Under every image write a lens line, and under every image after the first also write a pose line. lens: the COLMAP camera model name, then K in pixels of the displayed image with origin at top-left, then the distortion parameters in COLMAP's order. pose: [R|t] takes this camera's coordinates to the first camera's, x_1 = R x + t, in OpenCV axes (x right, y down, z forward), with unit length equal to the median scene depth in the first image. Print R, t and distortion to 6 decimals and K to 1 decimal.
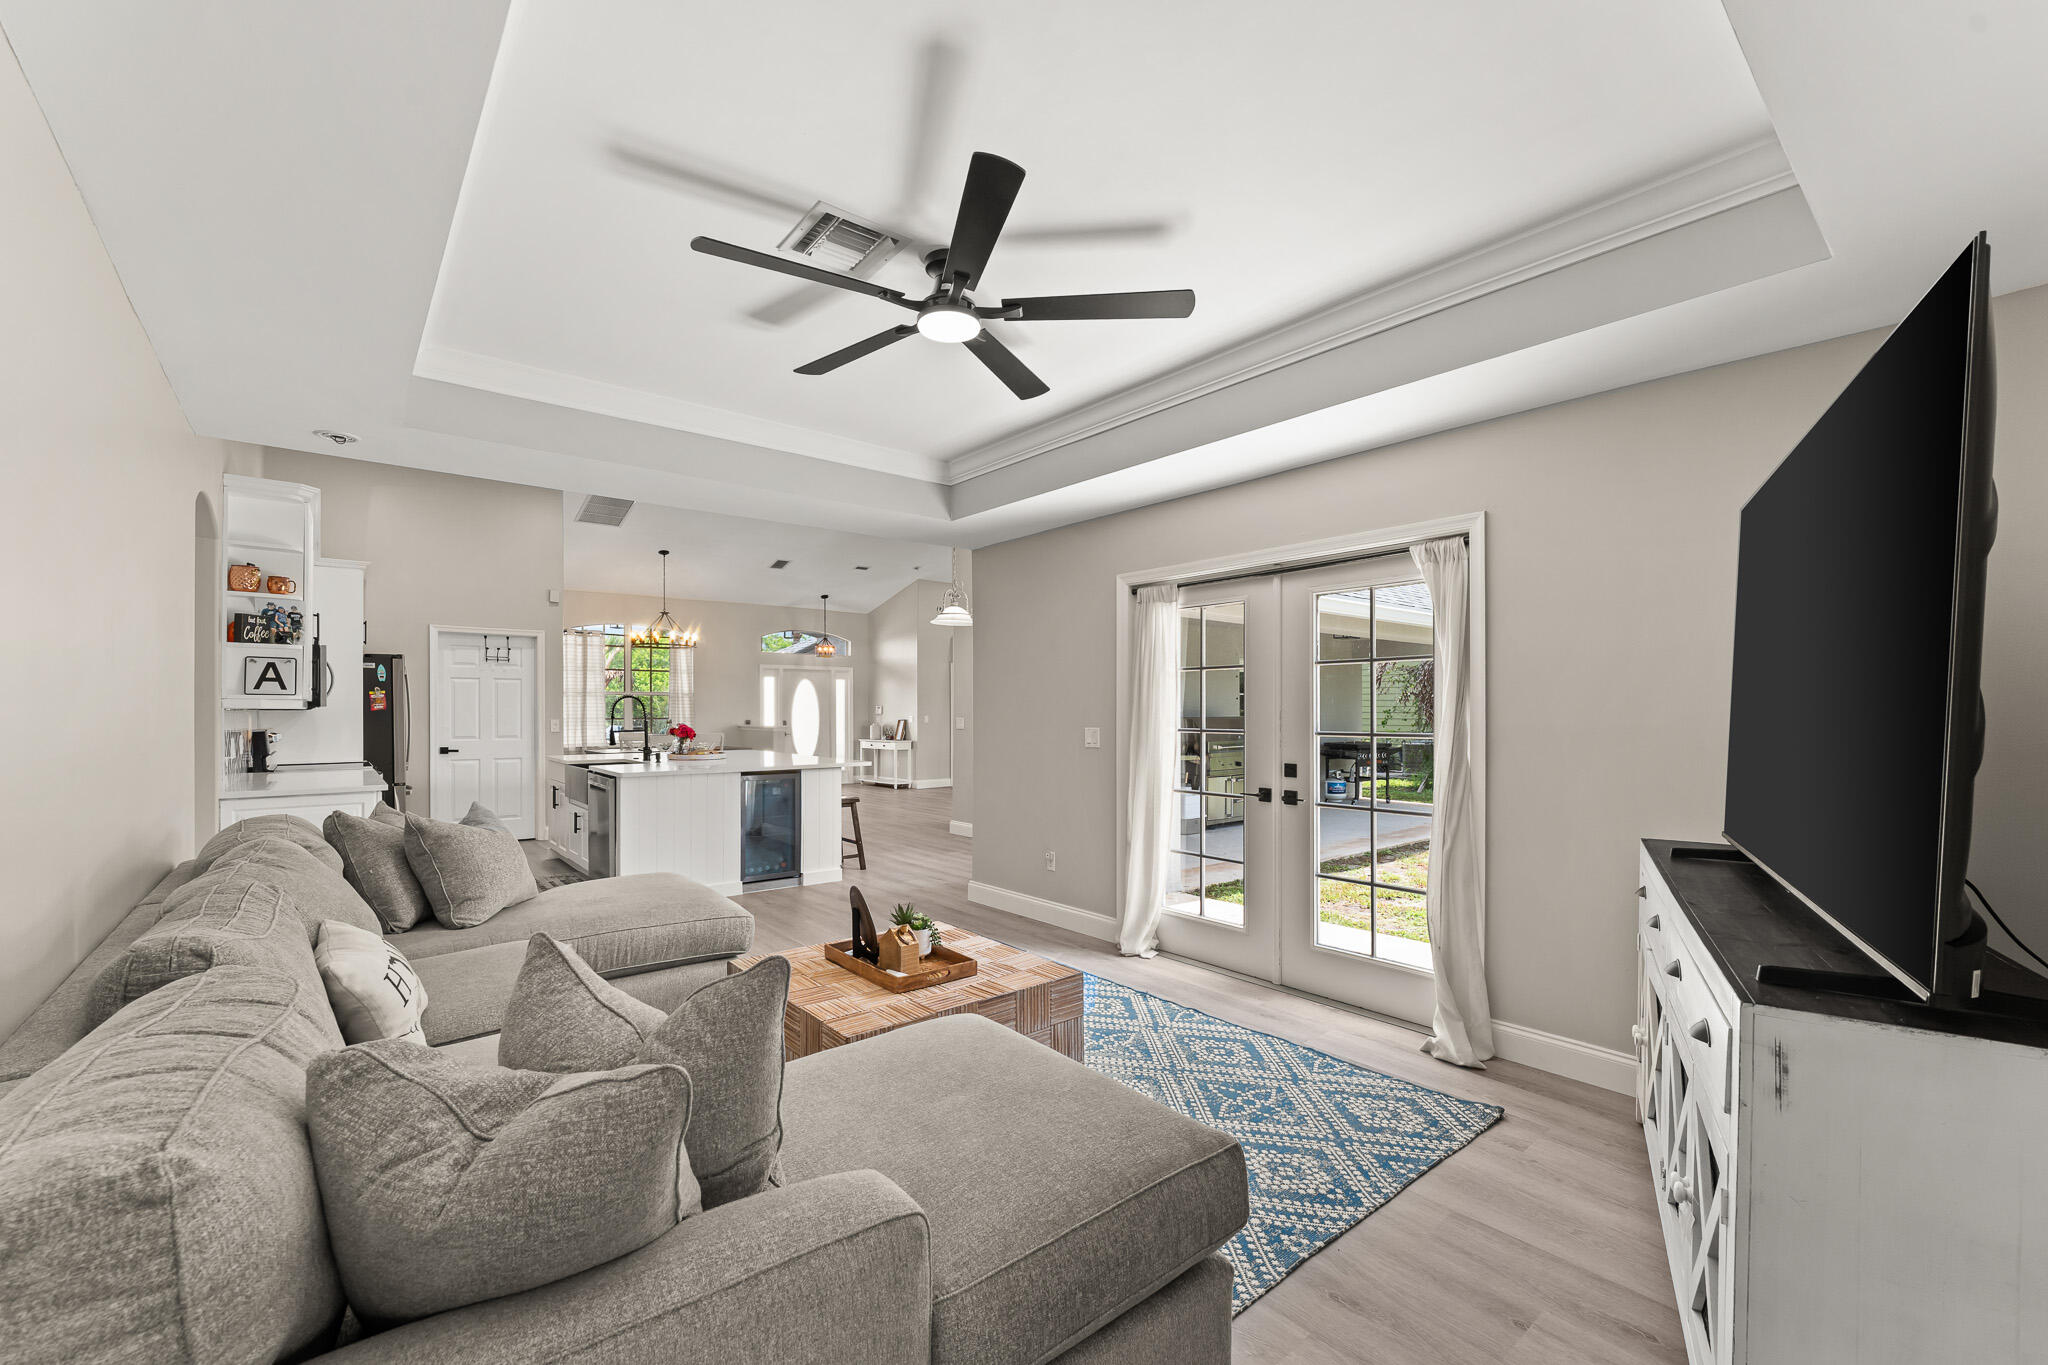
lens RADIAL K [[824.2, 0, 1032.4], [0, 824.2, 709.6], [0, 0, 1]] dist [-0.003595, 0.000212]
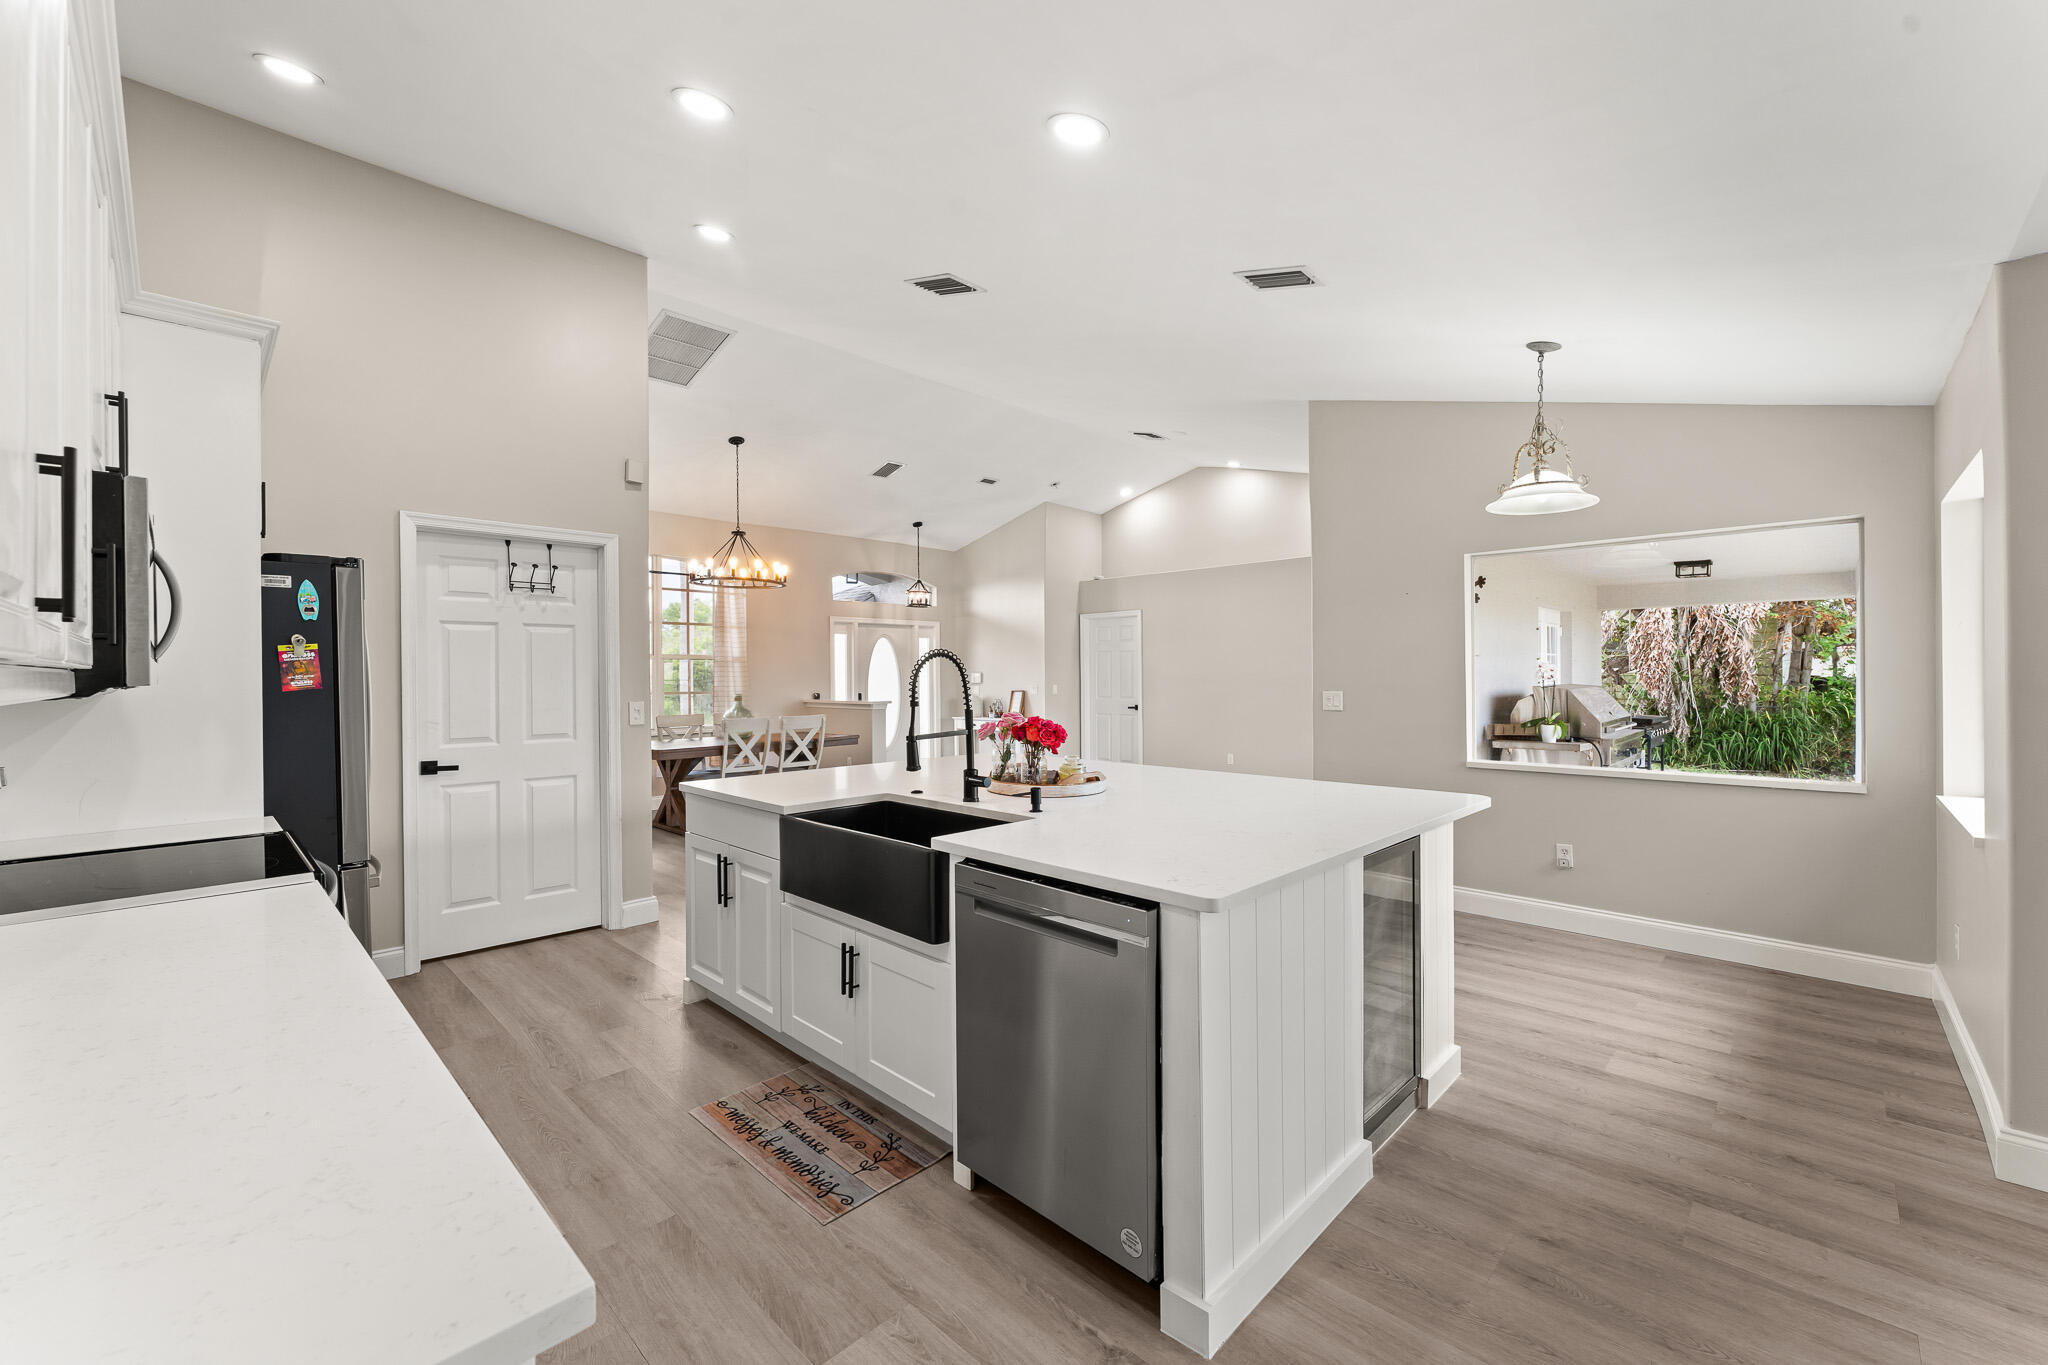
lens RADIAL K [[824.2, 0, 1026.9], [0, 824.2, 675.3], [0, 0, 1]] dist [-0.003595, 0.000212]
pose [[0.995437, -0.005769, 0.095249, -0.466935], [0.005845, 0.999983, -0.000517, -0.004306], [-0.095244, 0.001072, 0.995453, 0.548483]]
